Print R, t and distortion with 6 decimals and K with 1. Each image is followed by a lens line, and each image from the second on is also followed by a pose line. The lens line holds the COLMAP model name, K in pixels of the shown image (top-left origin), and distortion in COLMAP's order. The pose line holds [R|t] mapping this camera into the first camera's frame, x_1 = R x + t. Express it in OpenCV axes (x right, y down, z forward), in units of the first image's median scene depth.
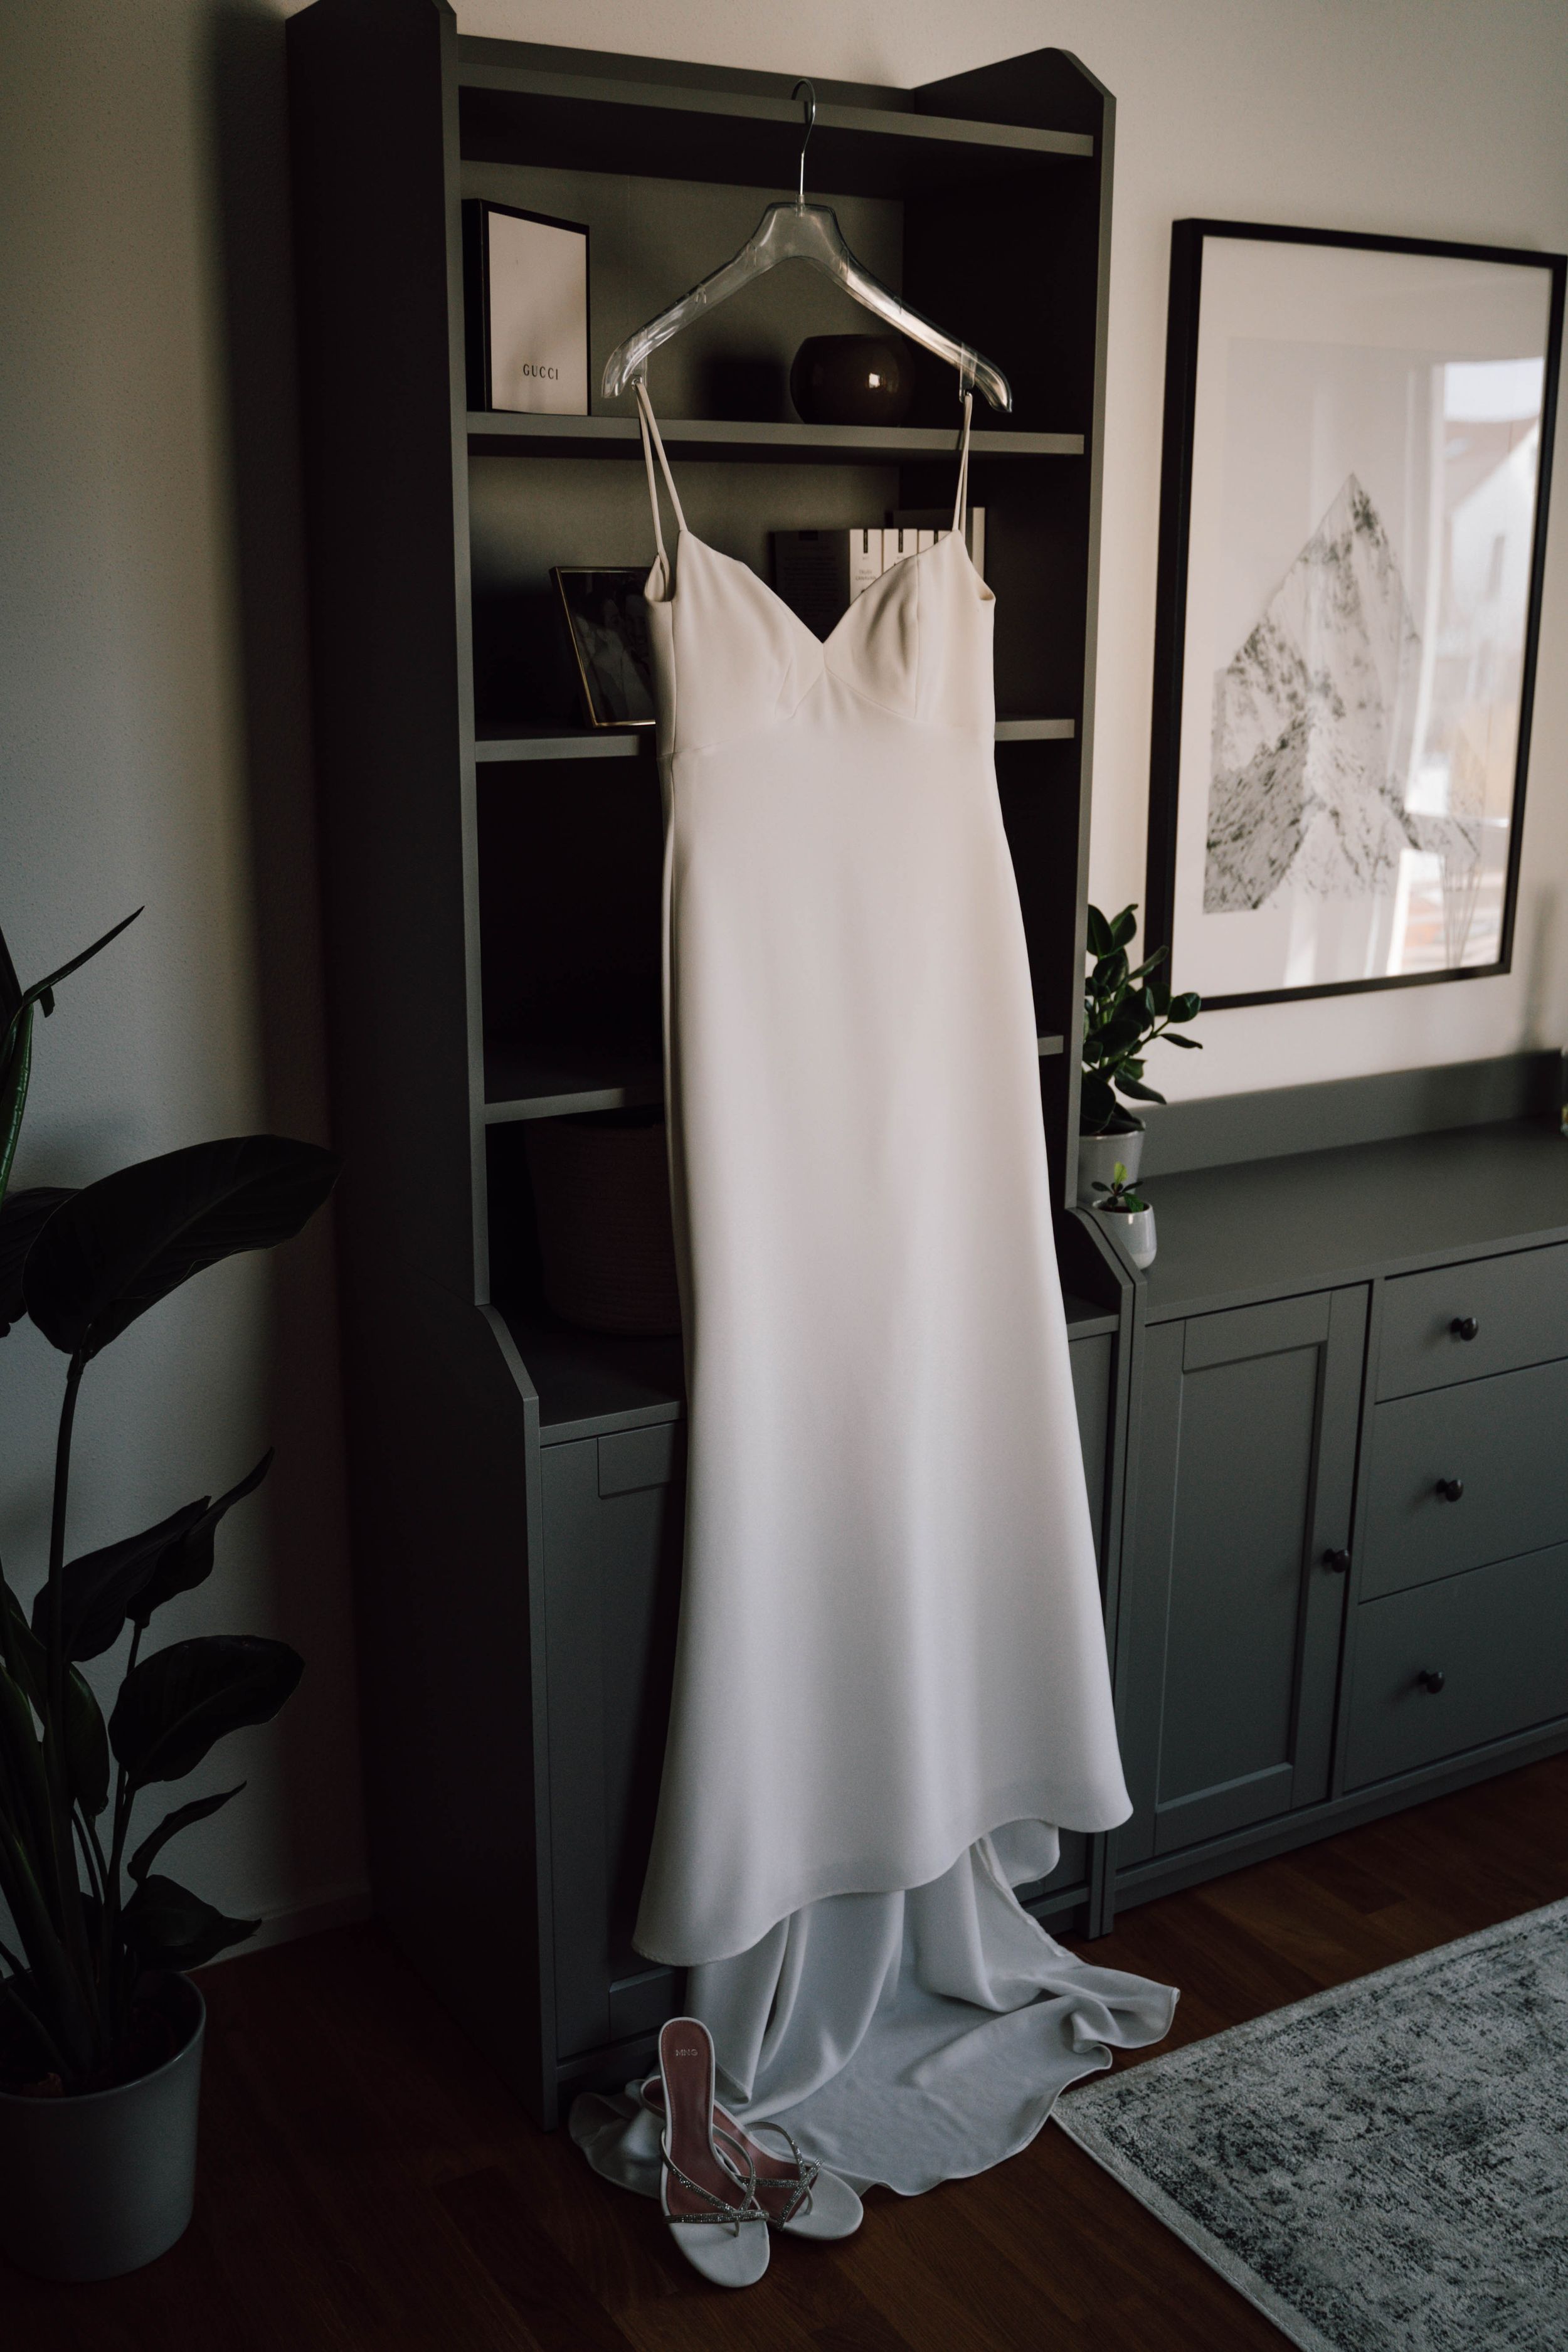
lens RADIAL K [[2285.4, 0, 784.0], [0, 2285.4, 1176.0], [0, 0, 1]] dist [-0.005837, -0.002301]
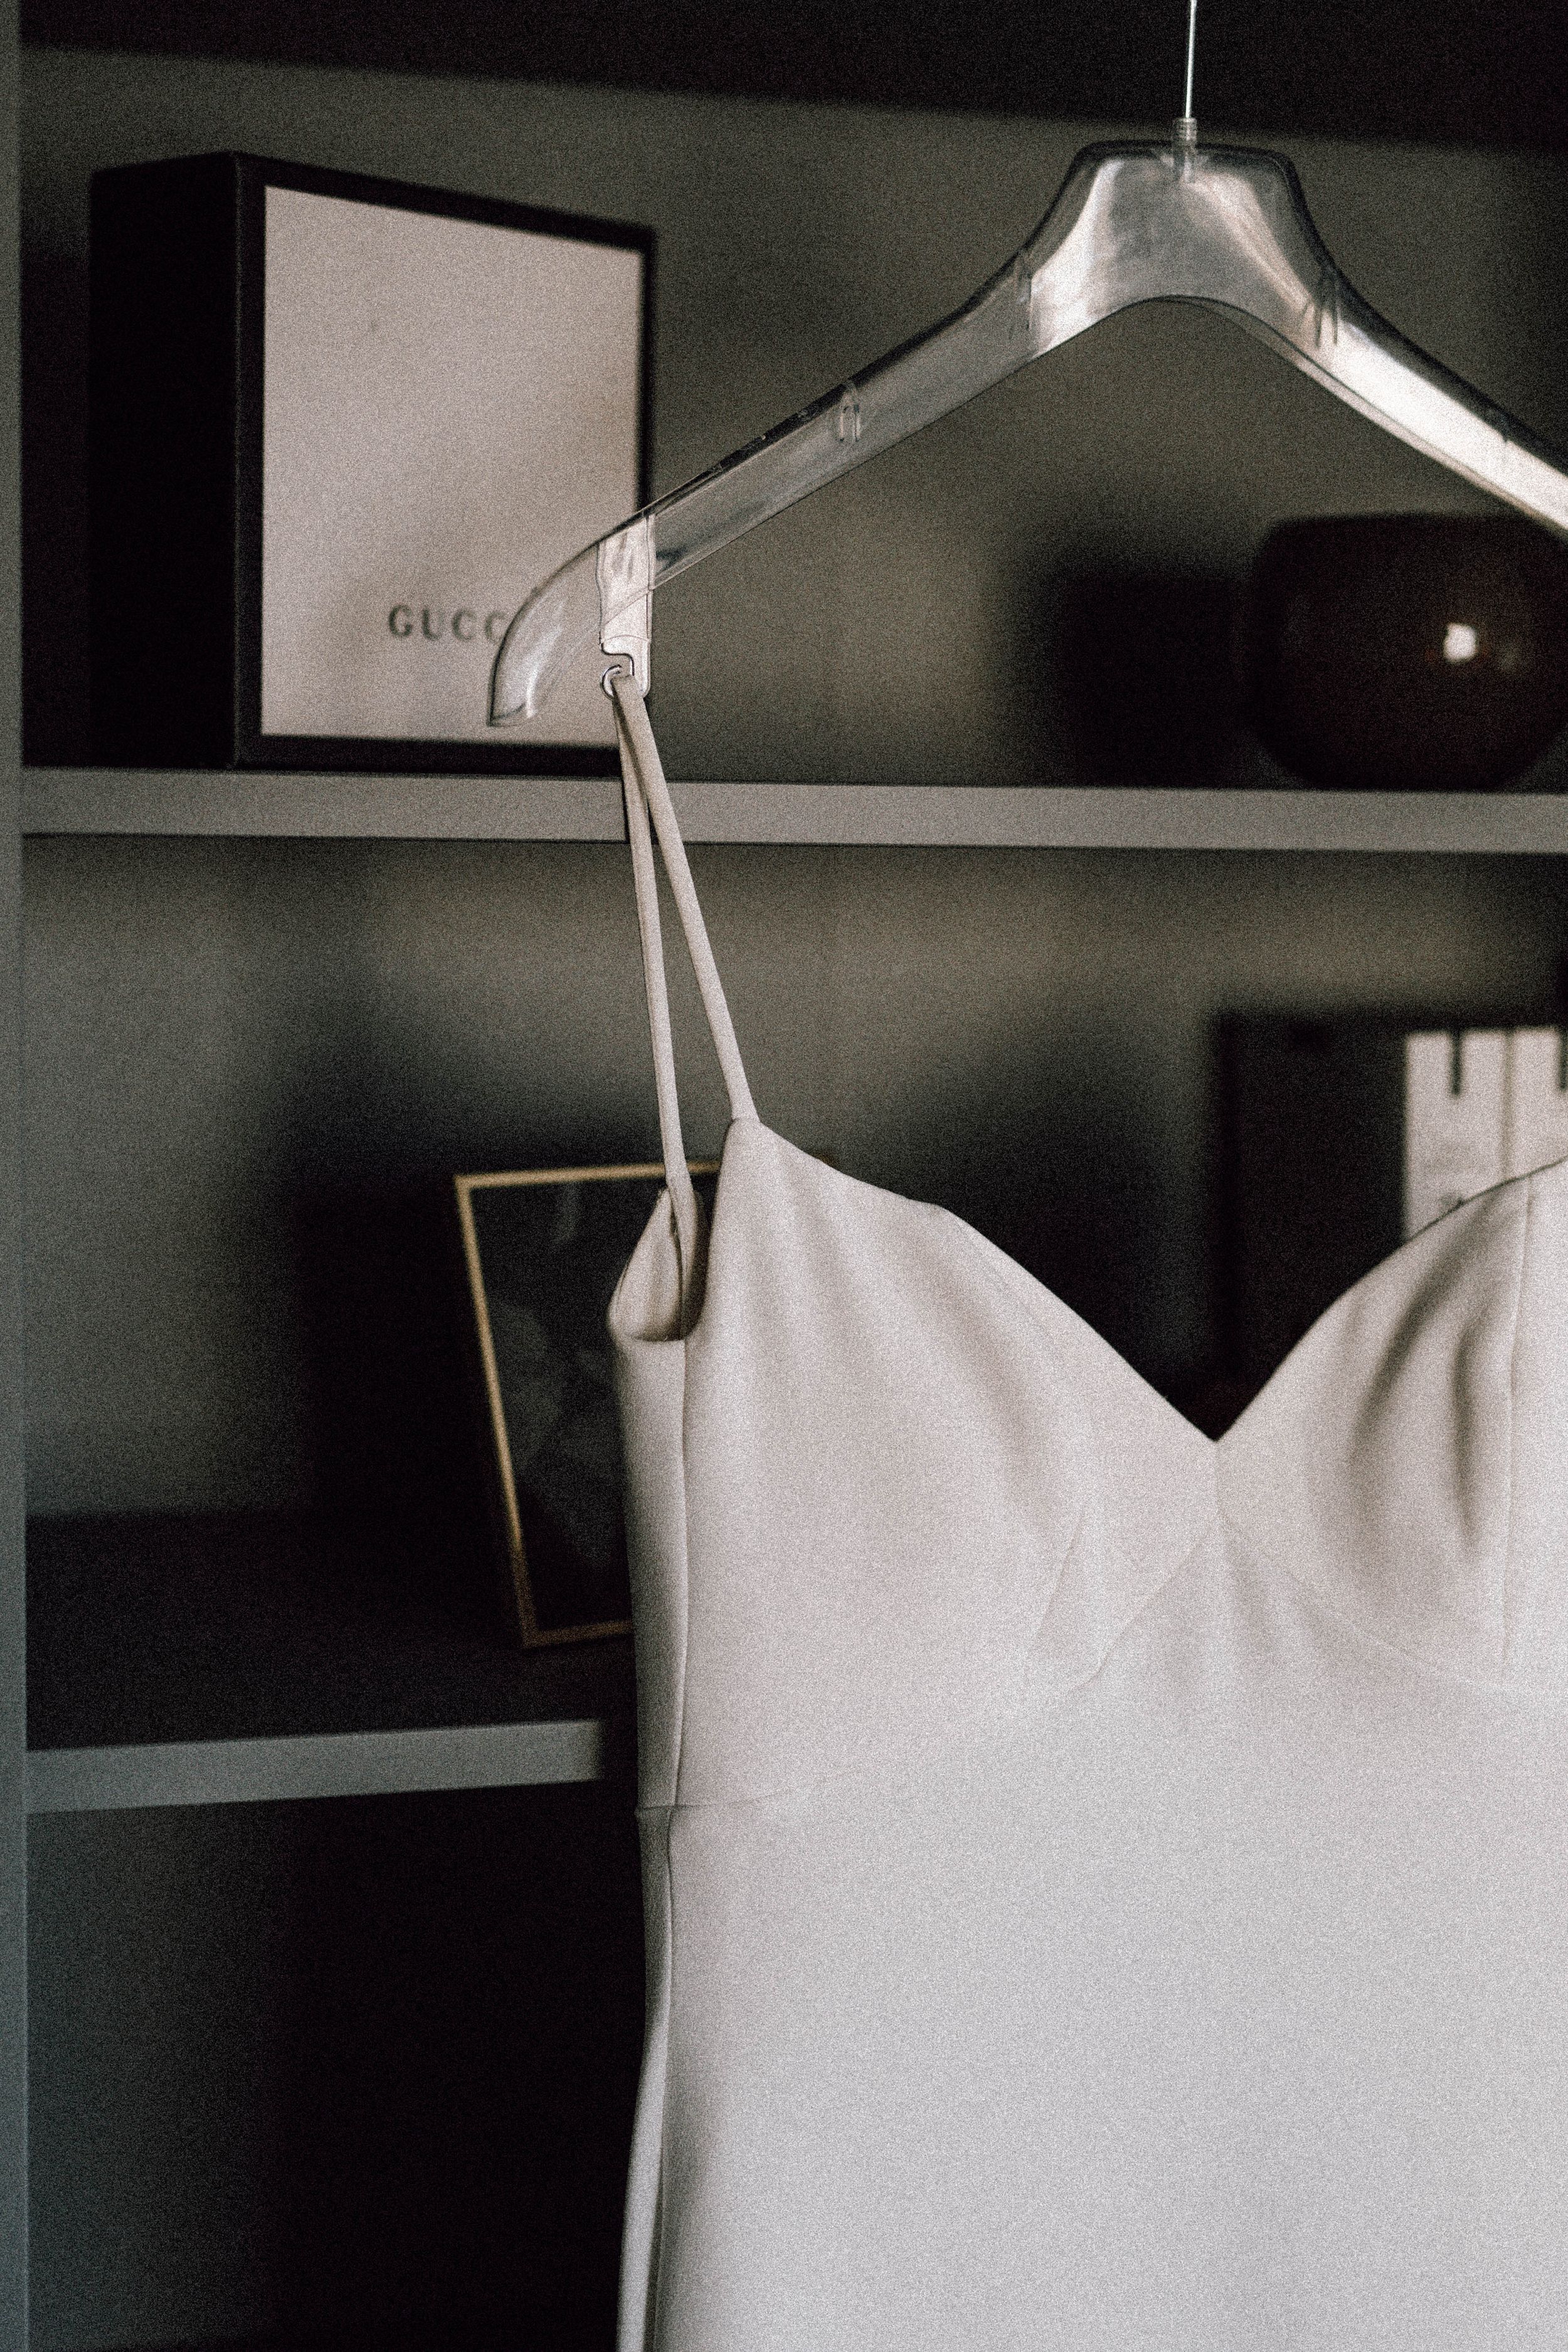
lens RADIAL K [[3912.2, 0, 784.0], [0, 3912.2, 1176.0], [0, 0, 1]] dist [-0.020809, -0.032381]
pose [[0.975218, 0.035286, -0.218416, 0.077447], [-0.072345, 0.983790, -0.164085, -0.177129], [0.209085, 0.175820, 0.961962, 0.455998]]
